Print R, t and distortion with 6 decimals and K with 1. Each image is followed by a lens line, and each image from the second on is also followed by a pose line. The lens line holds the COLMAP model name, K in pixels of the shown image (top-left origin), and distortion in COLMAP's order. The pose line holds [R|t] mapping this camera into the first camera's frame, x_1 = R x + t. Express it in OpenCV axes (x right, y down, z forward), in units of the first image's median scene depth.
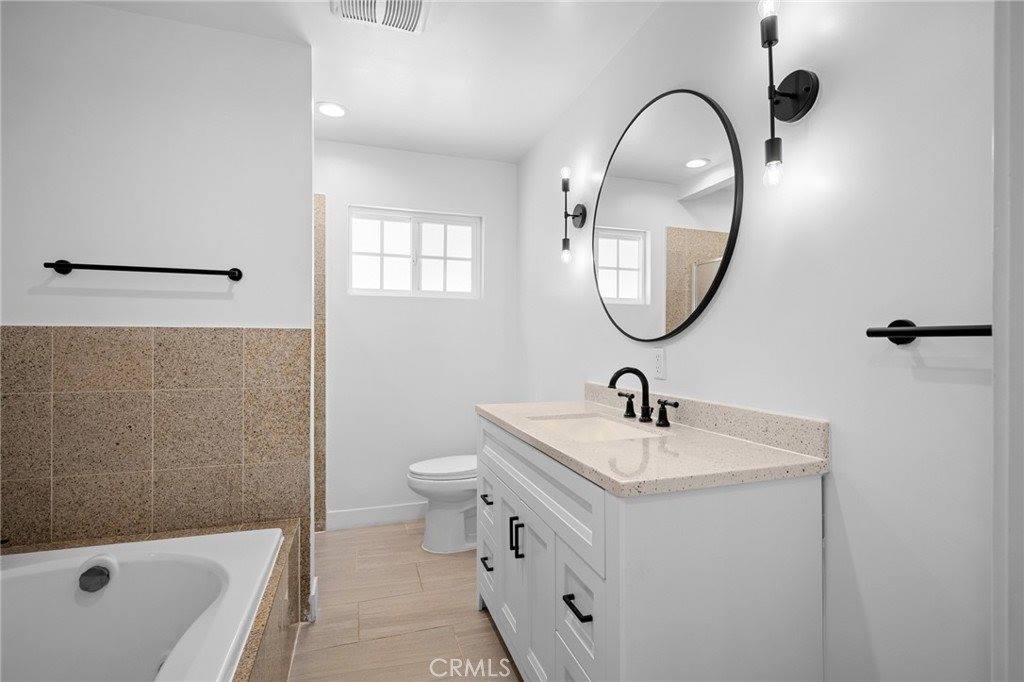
lens RADIAL K [[474.5, 0, 511.5], [0, 474.5, 341.1], [0, 0, 1]] dist [0.000997, 0.000194]
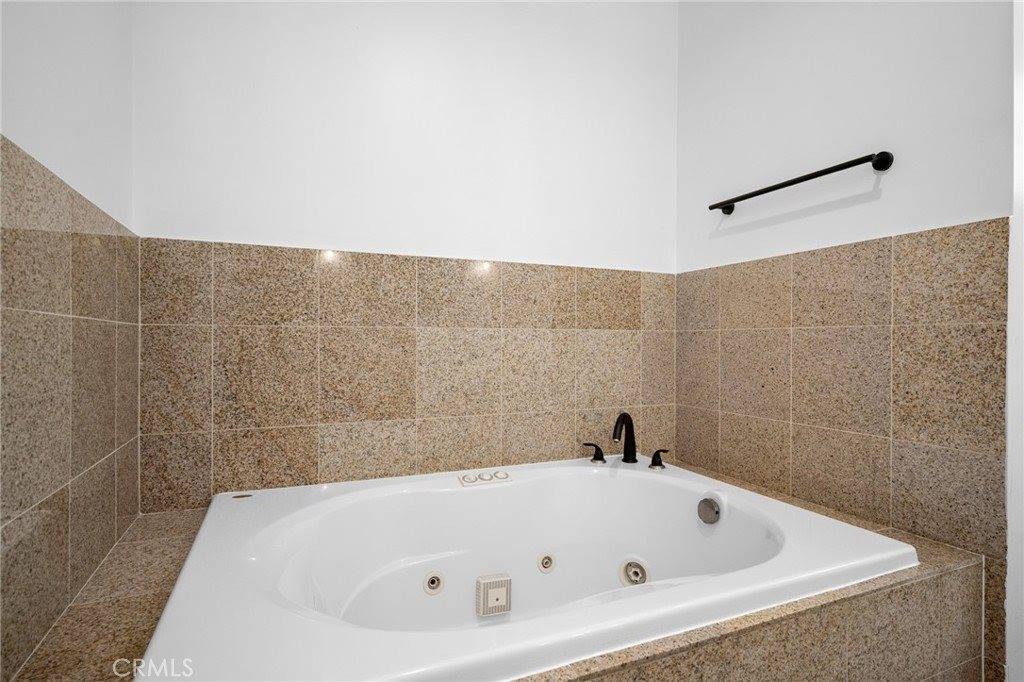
lens RADIAL K [[527.9, 0, 511.3], [0, 527.9, 339.7], [0, 0, 1]] dist [0.000635, 0.000609]
pose [[0.099195, -0.004051, -0.995060, 0.128797], [-0.000246, 0.999992, -0.004096, 0.124161], [0.995068, 0.000651, 0.099193, 0.394950]]
